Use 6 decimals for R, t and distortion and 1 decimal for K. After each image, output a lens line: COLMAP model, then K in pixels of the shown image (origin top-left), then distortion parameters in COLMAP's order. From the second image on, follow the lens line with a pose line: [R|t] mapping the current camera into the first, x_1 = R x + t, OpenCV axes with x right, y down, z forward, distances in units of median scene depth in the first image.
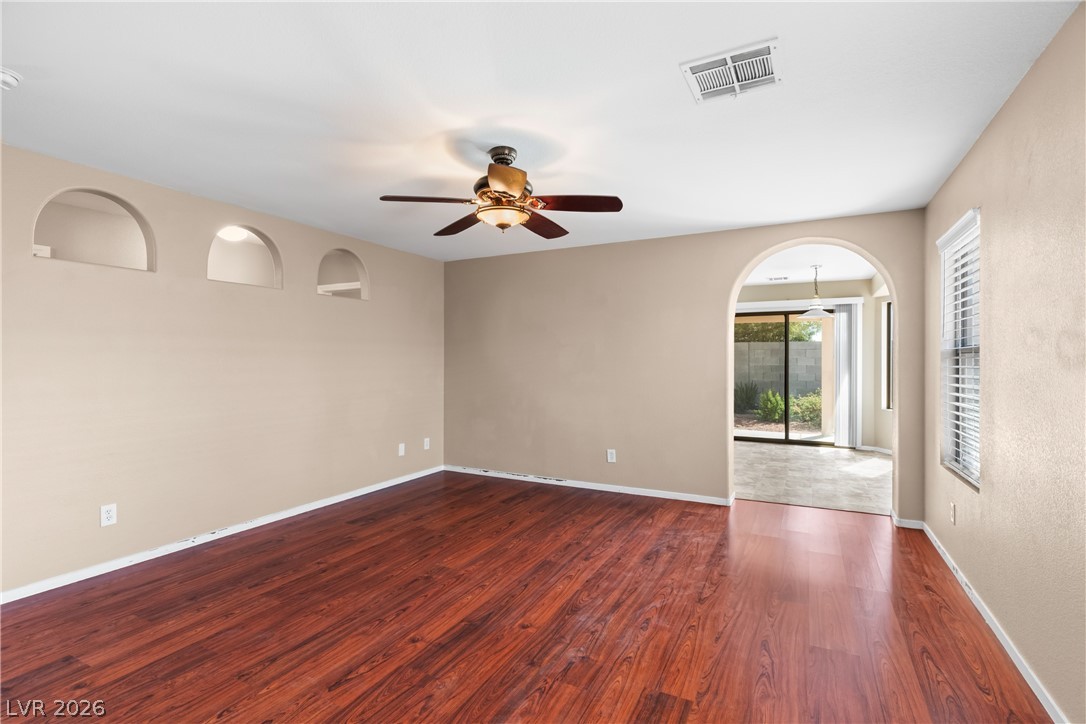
lens RADIAL K [[512.2, 0, 545.0], [0, 512.2, 358.8], [0, 0, 1]] dist [0.000920, -0.000150]
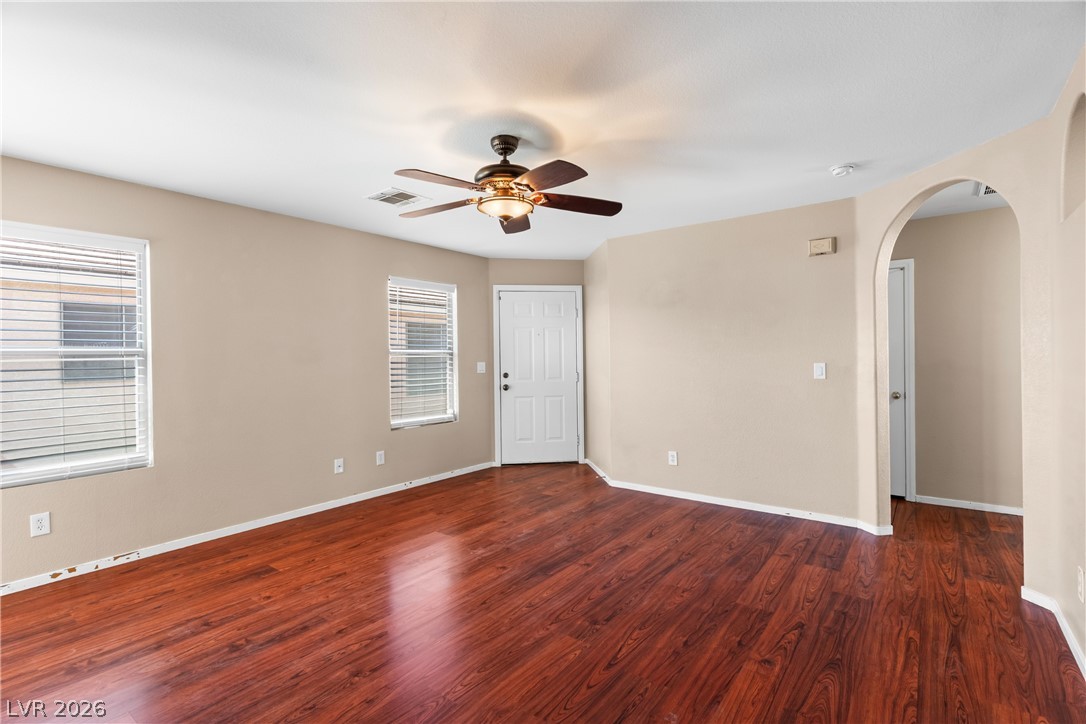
lens RADIAL K [[512.2, 0, 545.0], [0, 512.2, 358.8], [0, 0, 1]] dist [0.000920, -0.000150]
pose [[-0.985706, 0.011736, 0.168067, -0.326923], [0.012154, 0.999925, 0.001455, 0.006357], [-0.168038, 0.003477, -0.985774, 2.022071]]
